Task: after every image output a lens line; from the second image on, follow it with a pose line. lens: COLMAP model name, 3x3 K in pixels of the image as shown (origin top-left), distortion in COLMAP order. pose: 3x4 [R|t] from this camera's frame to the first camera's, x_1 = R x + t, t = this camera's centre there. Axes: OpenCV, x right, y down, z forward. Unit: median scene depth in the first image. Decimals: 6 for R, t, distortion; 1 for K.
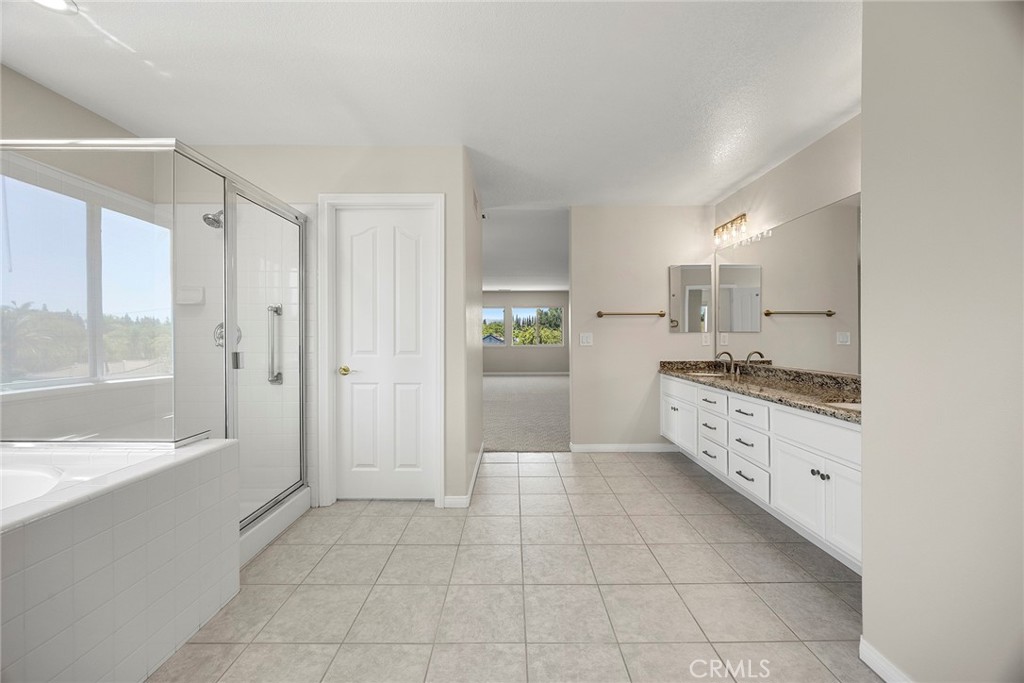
lens RADIAL K [[394.8, 0, 514.0], [0, 394.8, 337.4], [0, 0, 1]] dist [-0.004325, 0.000554]
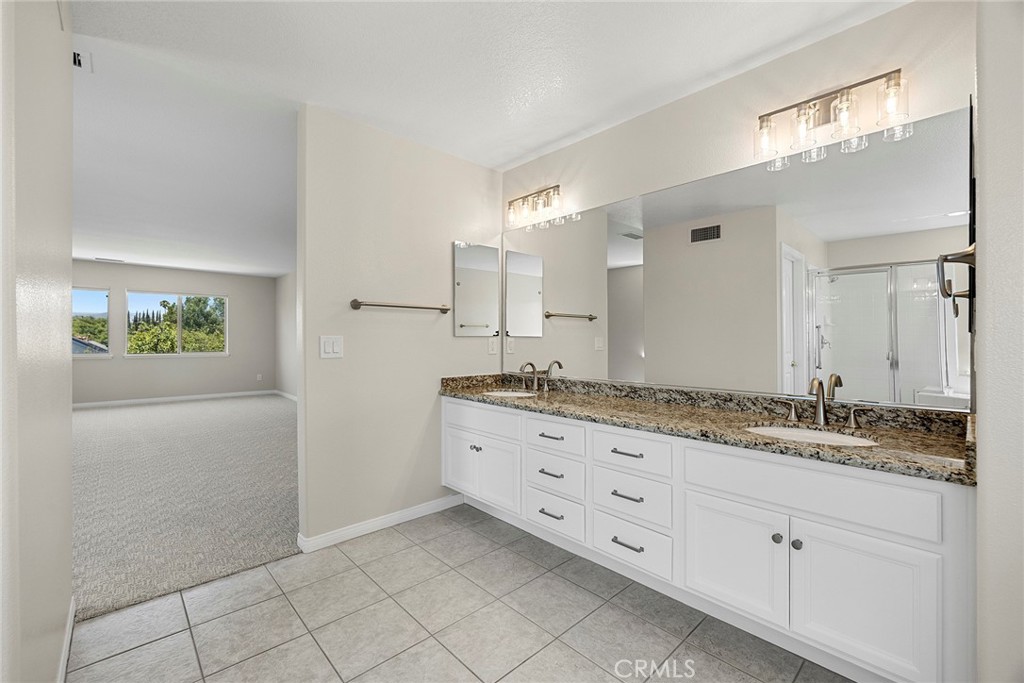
lens RADIAL K [[429.8, 0, 511.3], [0, 429.8, 340.0], [0, 0, 1]] dist [-0.002495, -0.000444]
pose [[0.732836, 0.004663, 0.680390, -0.058721], [-0.002178, 0.999987, -0.004507, -0.003180], [-0.680402, 0.001821, 0.732837, 0.432637]]
